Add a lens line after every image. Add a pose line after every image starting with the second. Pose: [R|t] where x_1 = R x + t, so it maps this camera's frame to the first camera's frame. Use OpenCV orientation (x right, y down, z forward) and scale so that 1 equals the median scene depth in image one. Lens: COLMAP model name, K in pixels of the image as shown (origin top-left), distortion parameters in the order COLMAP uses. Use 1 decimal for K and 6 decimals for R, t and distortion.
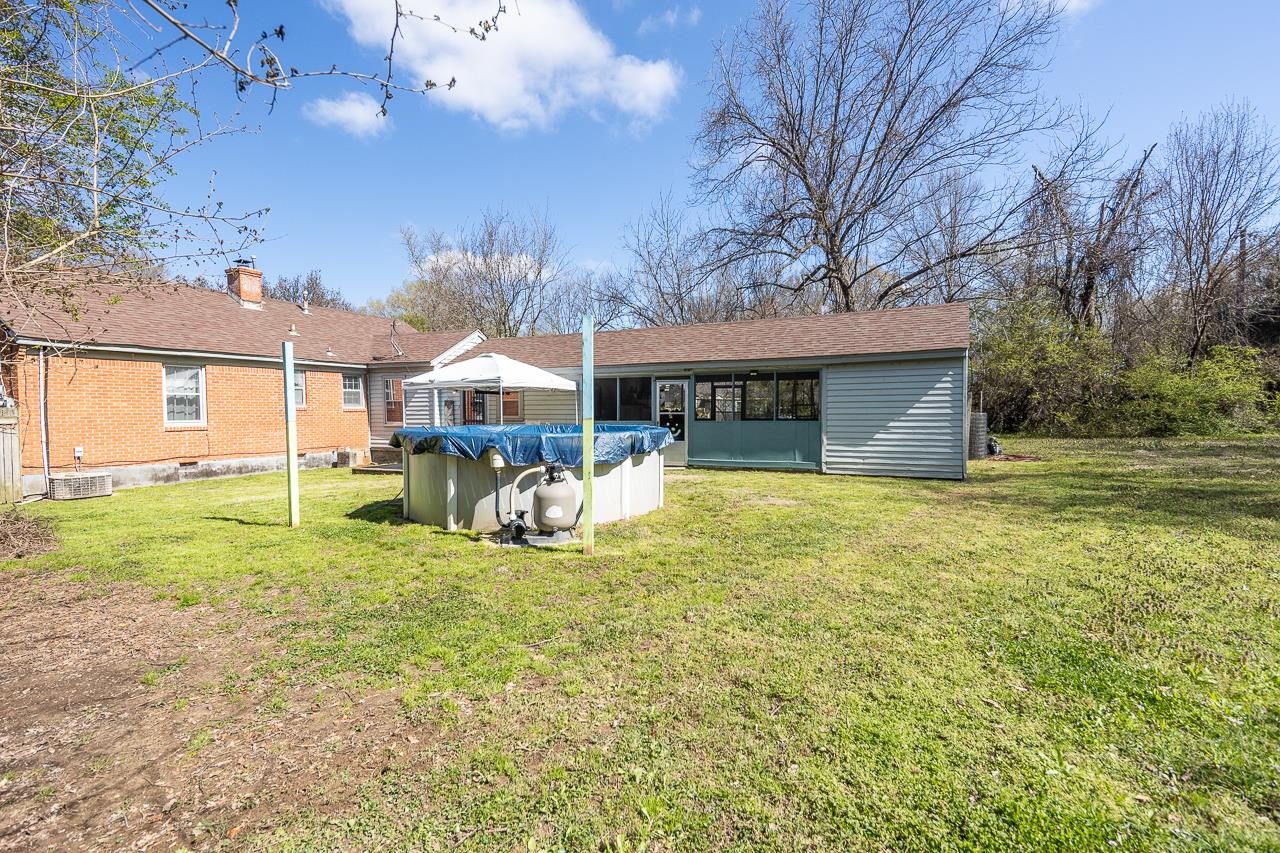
lens RADIAL K [[614.9, 0, 657.9], [0, 614.9, 435.3], [0, 0, 1]] dist [0.034608, -0.005674]
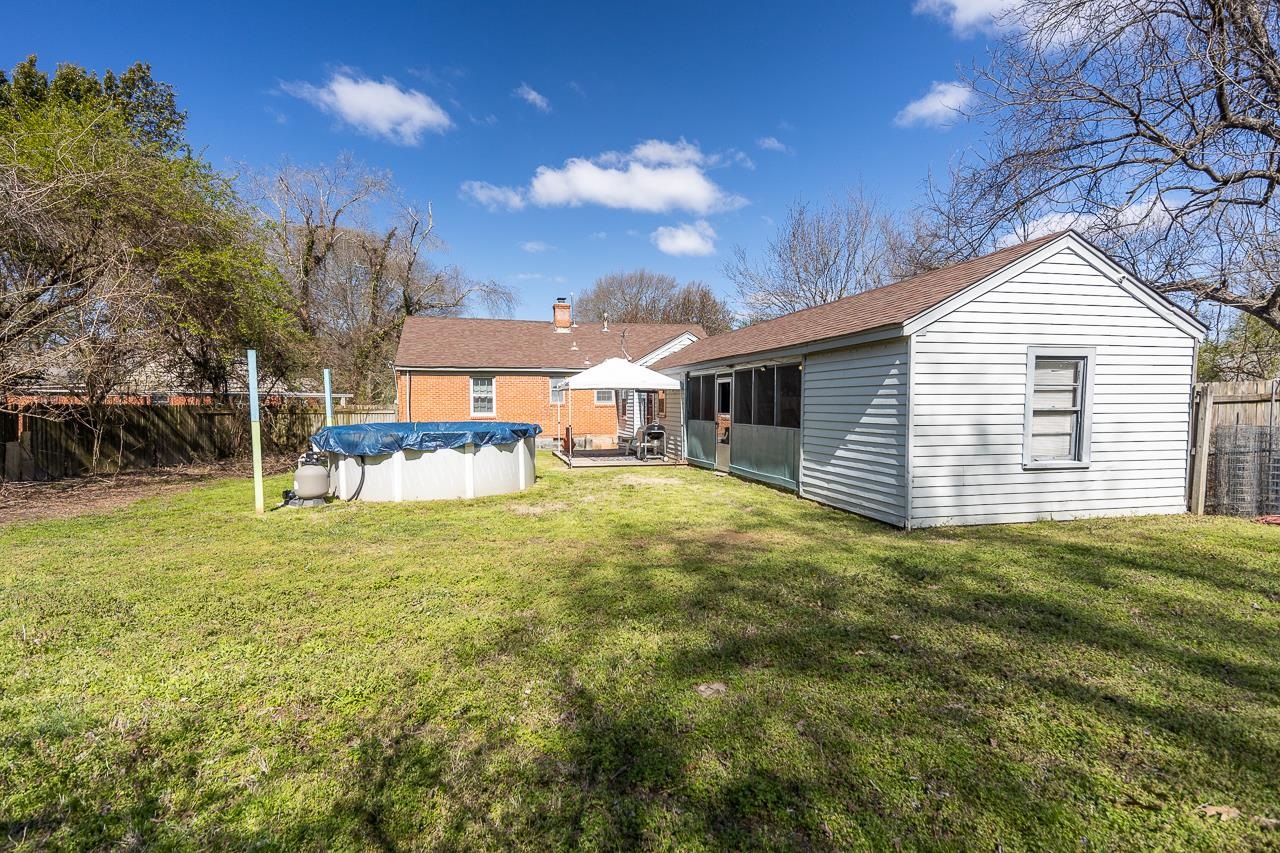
lens RADIAL K [[614.9, 0, 641.1], [0, 614.9, 421.7], [0, 0, 1]] dist [0.034608, -0.005674]
pose [[0.637959, 0.030040, -0.769484, 0.729784], [-0.032464, 0.999400, 0.012101, -0.034495], [0.769386, 0.017261, 0.638551, 0.352790]]
